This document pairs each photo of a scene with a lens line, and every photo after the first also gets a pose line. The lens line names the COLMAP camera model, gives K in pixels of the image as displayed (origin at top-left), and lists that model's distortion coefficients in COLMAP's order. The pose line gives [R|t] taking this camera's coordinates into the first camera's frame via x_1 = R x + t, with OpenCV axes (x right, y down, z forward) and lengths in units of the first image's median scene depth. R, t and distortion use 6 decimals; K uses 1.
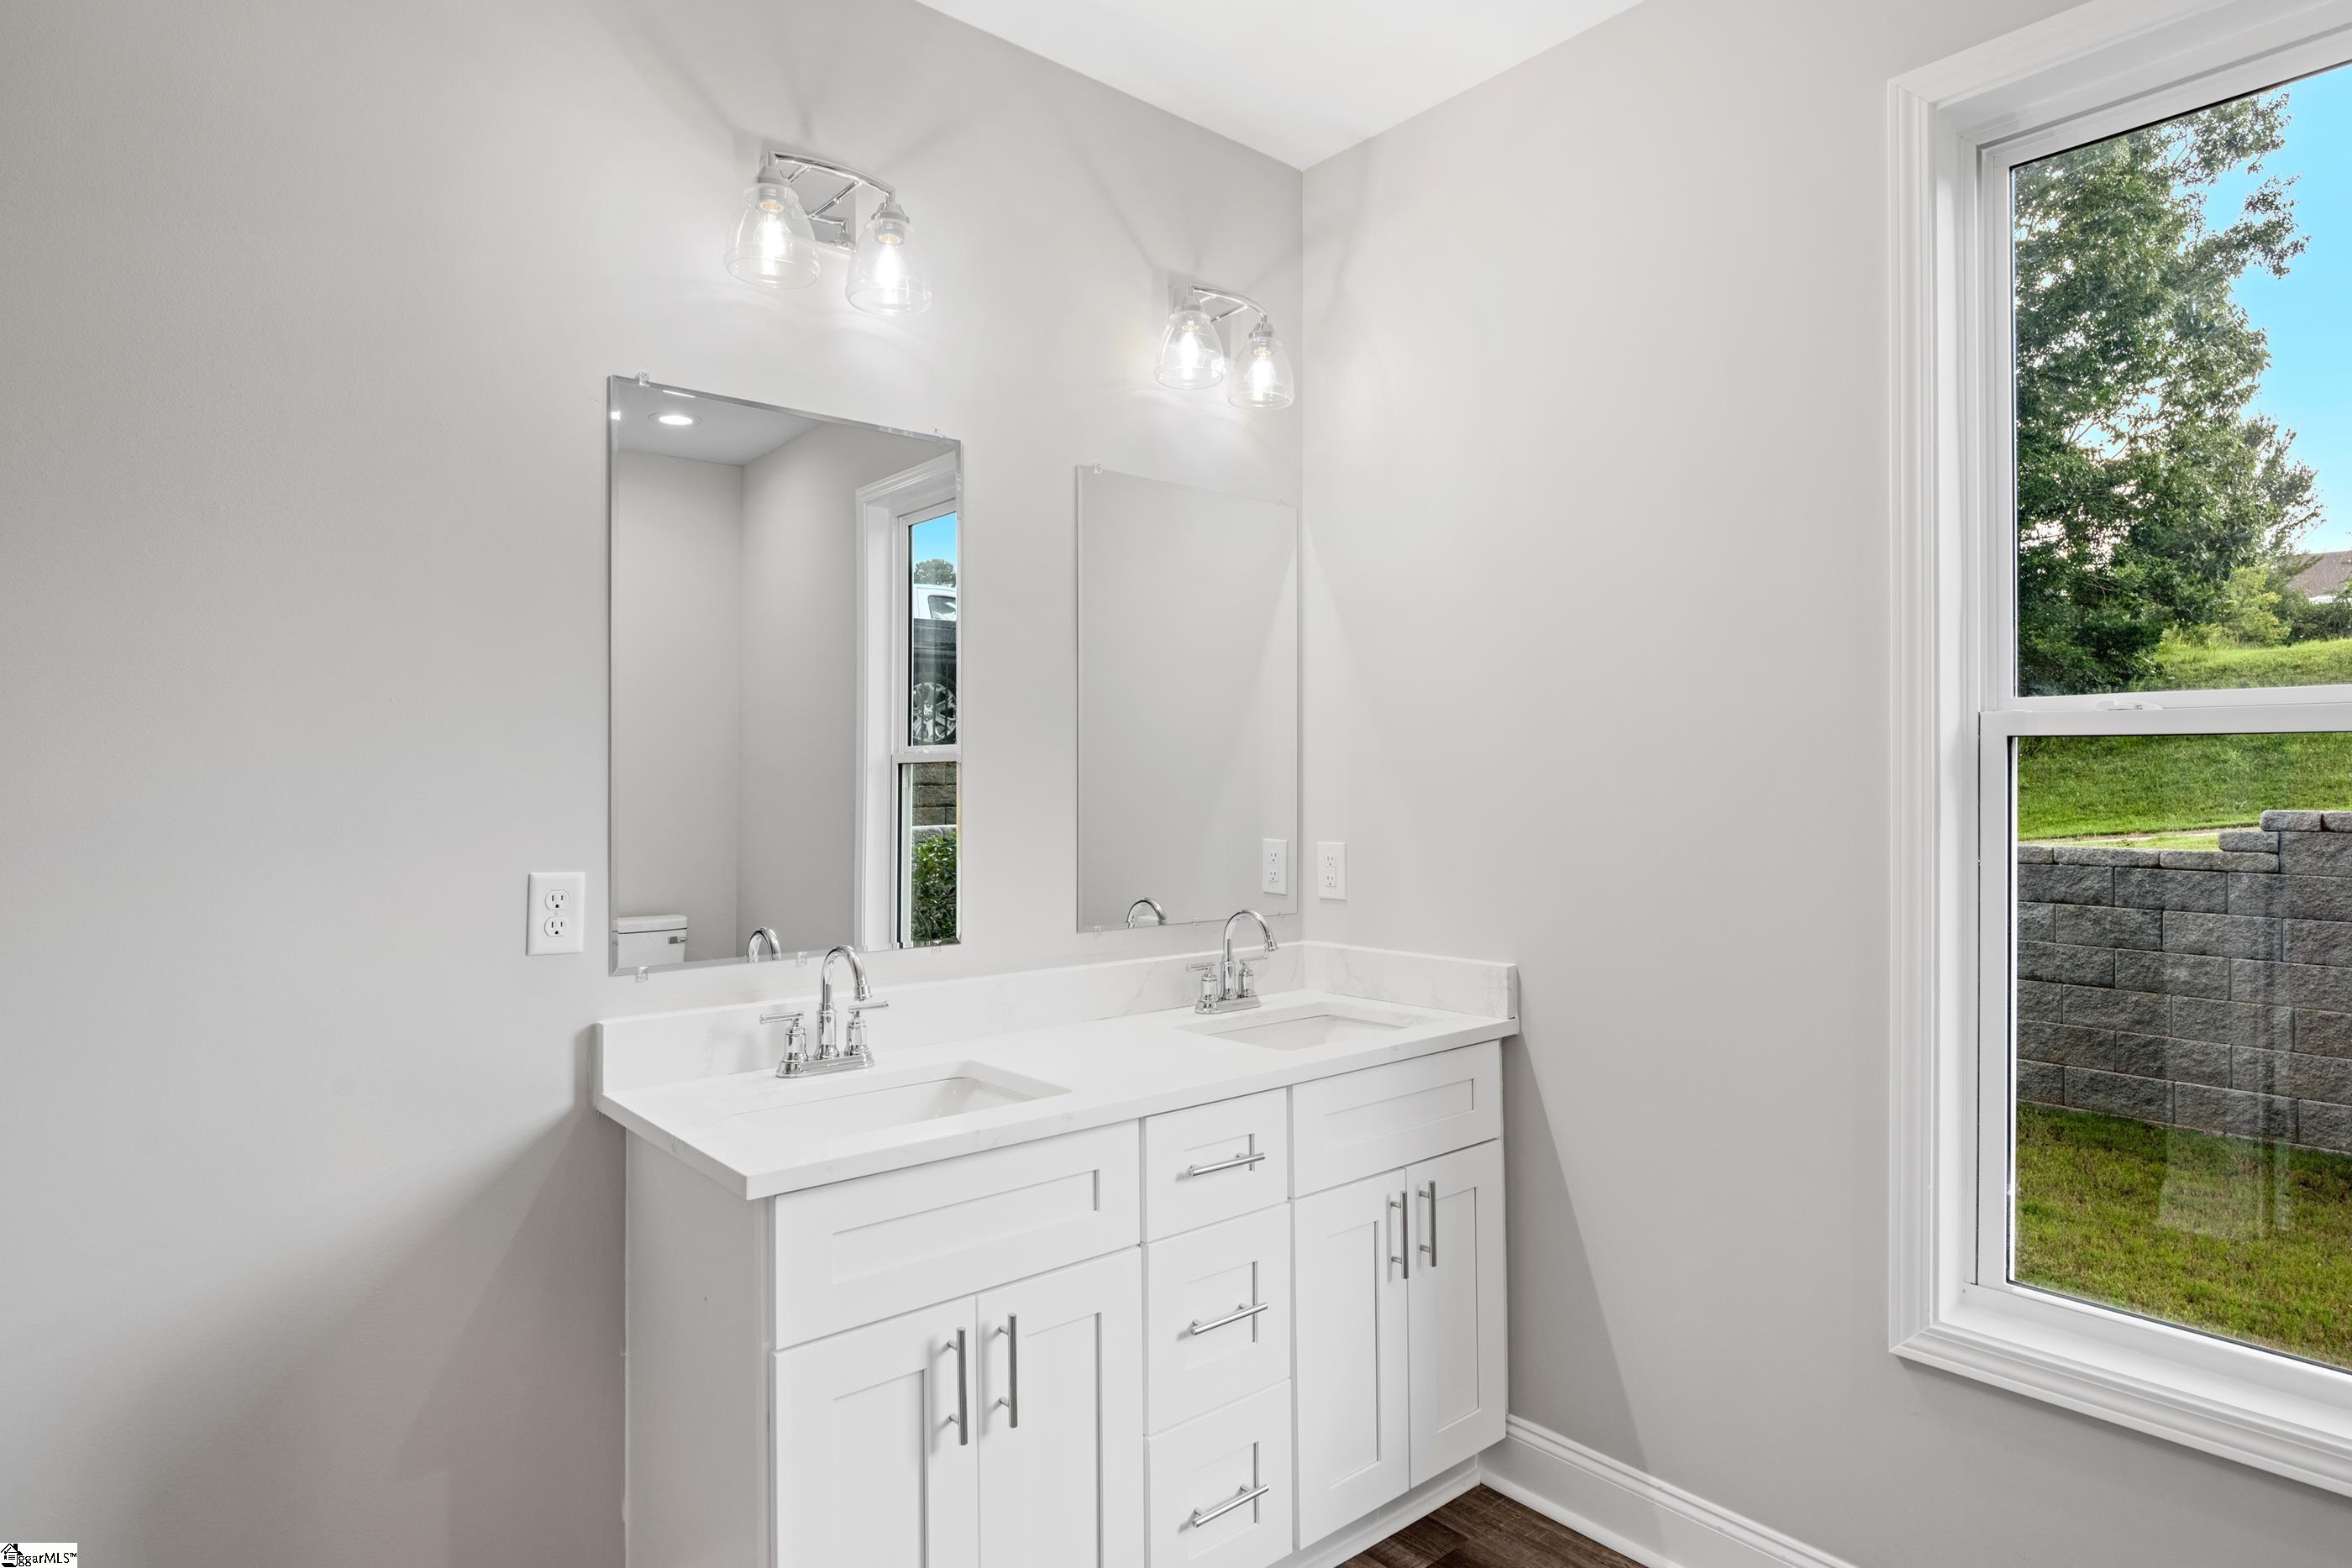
lens RADIAL K [[1309.8, 0, 1176.0], [0, 1309.8, 786.7], [0, 0, 1]] dist [0.001809, 0.000106]
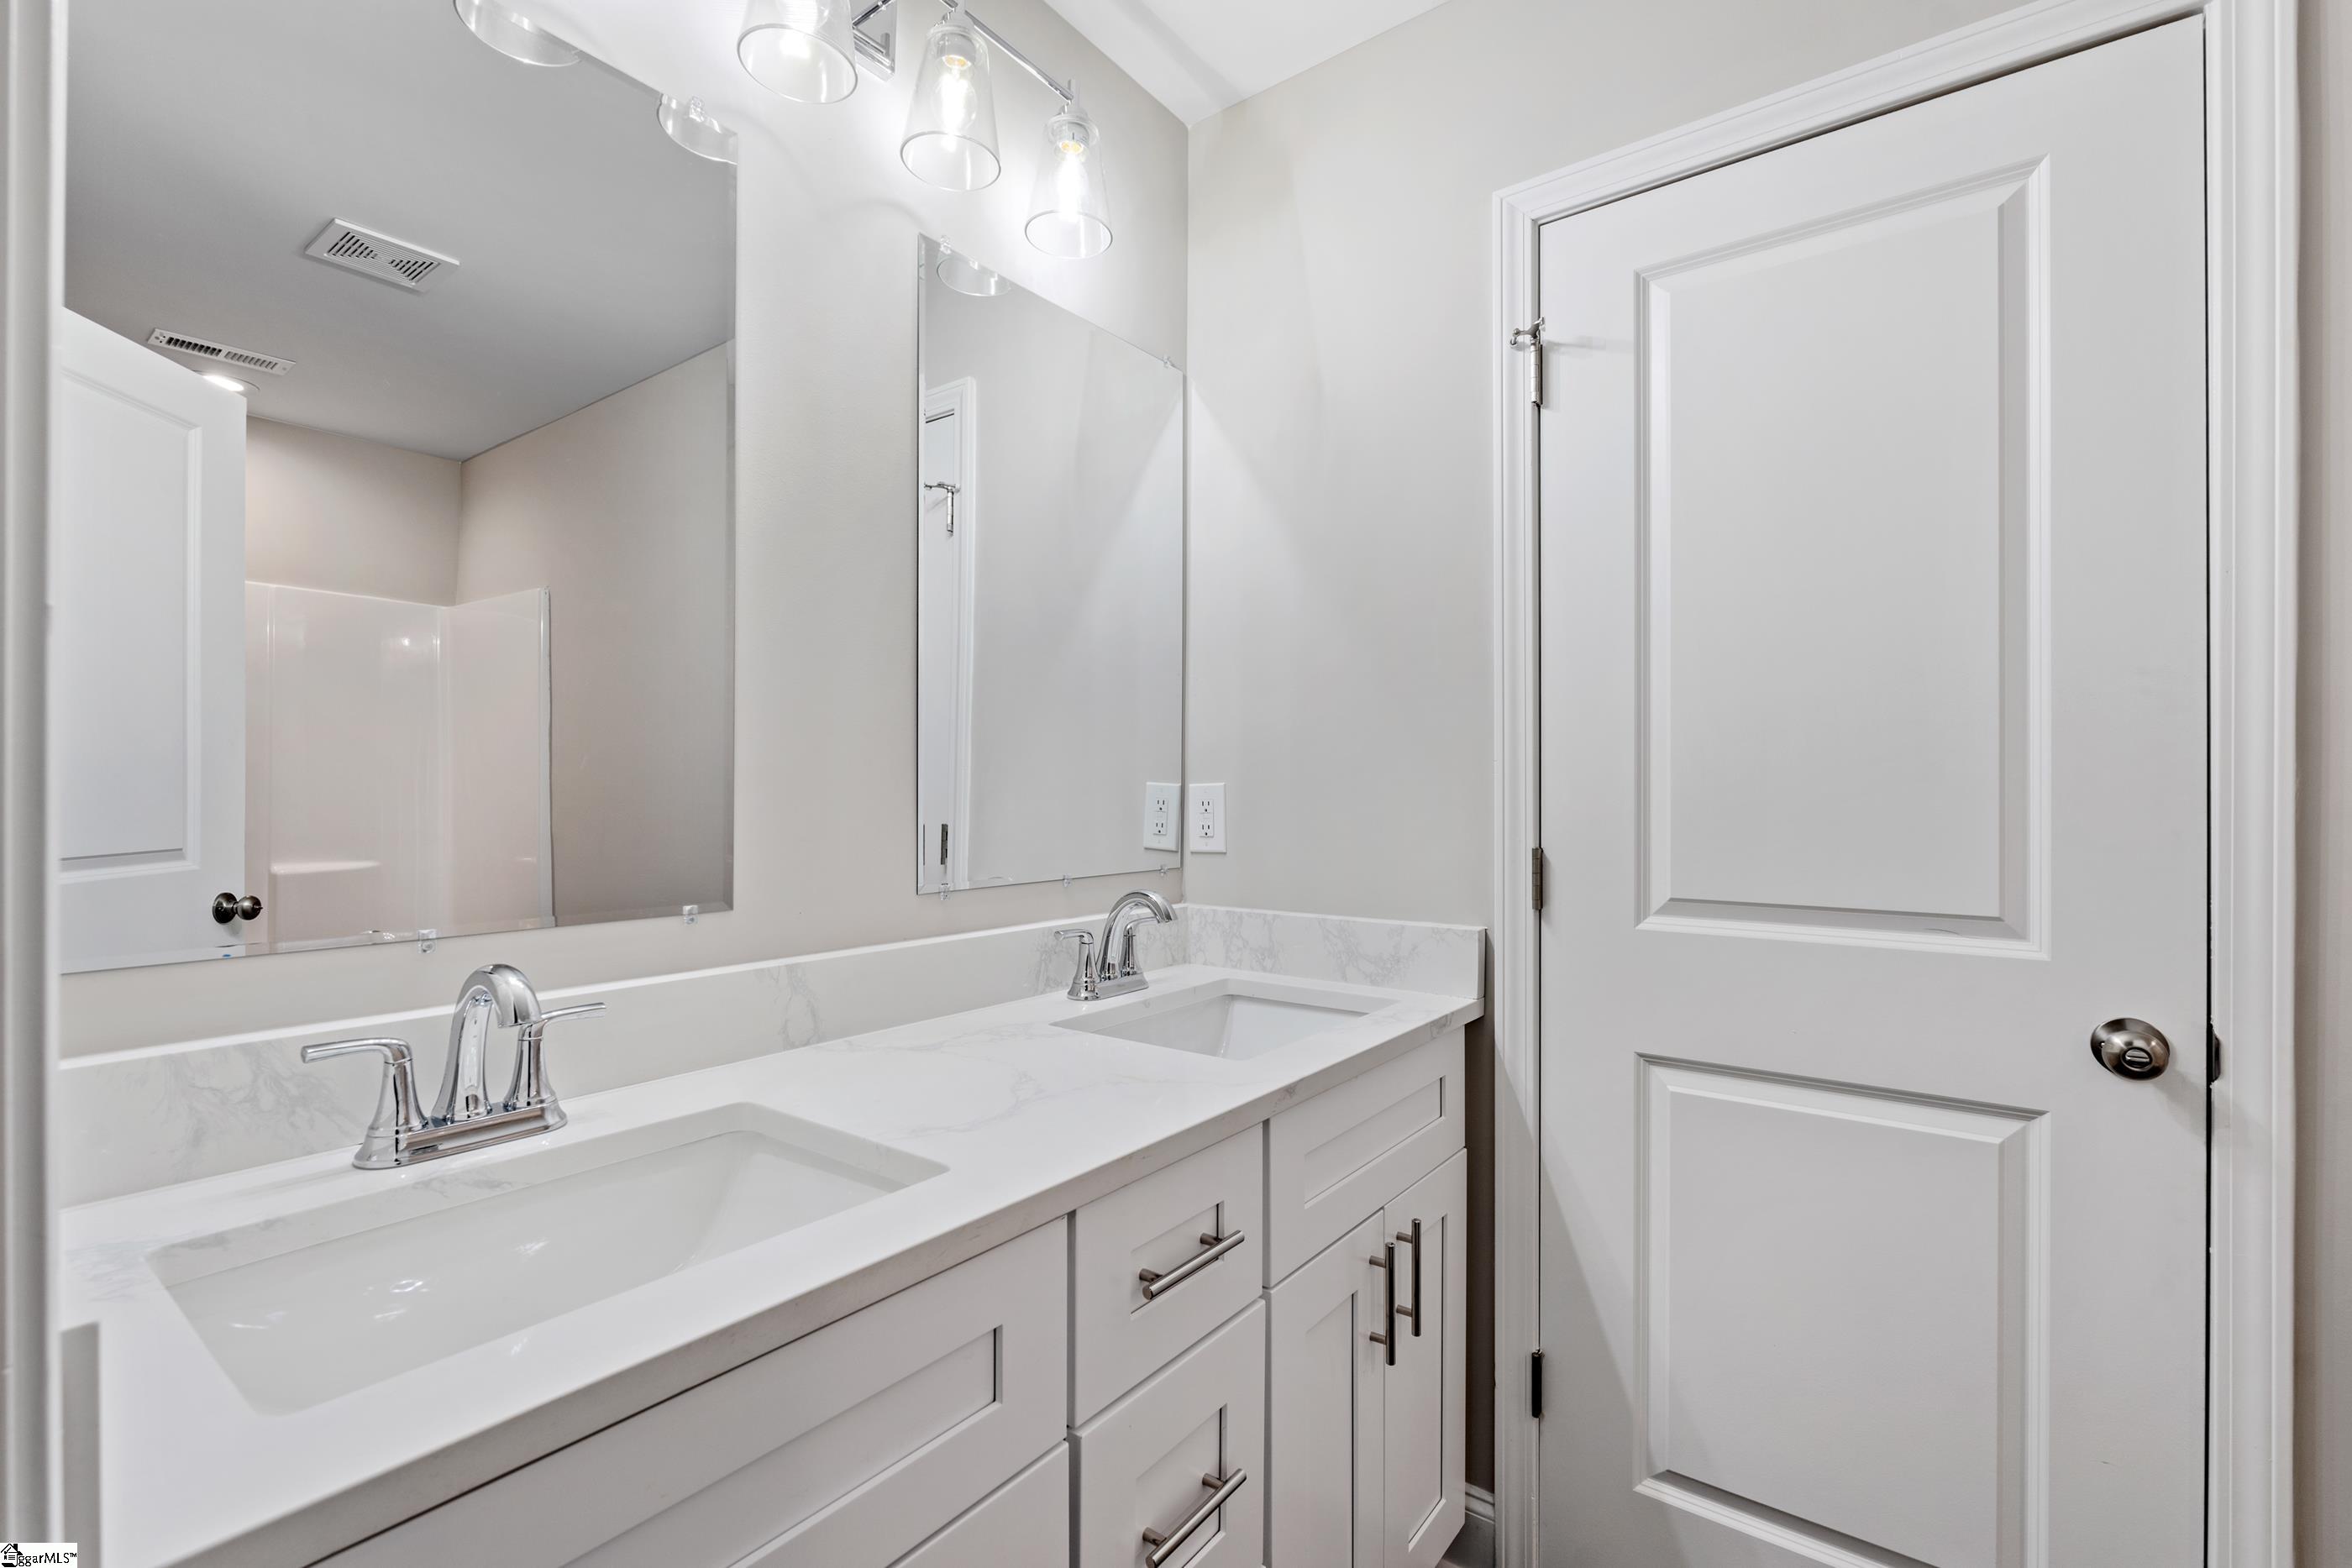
lens RADIAL K [[1039.8, 0, 1182.8], [0, 1039.8, 788.6], [0, 0, 1]] dist [-0.000971, -0.000015]
pose [[0.977252, 0.009799, 0.211853, -0.065229], [-0.011775, 0.999898, 0.008067, 0.049091], [-0.211752, -0.010378, 0.977268, 0.455654]]
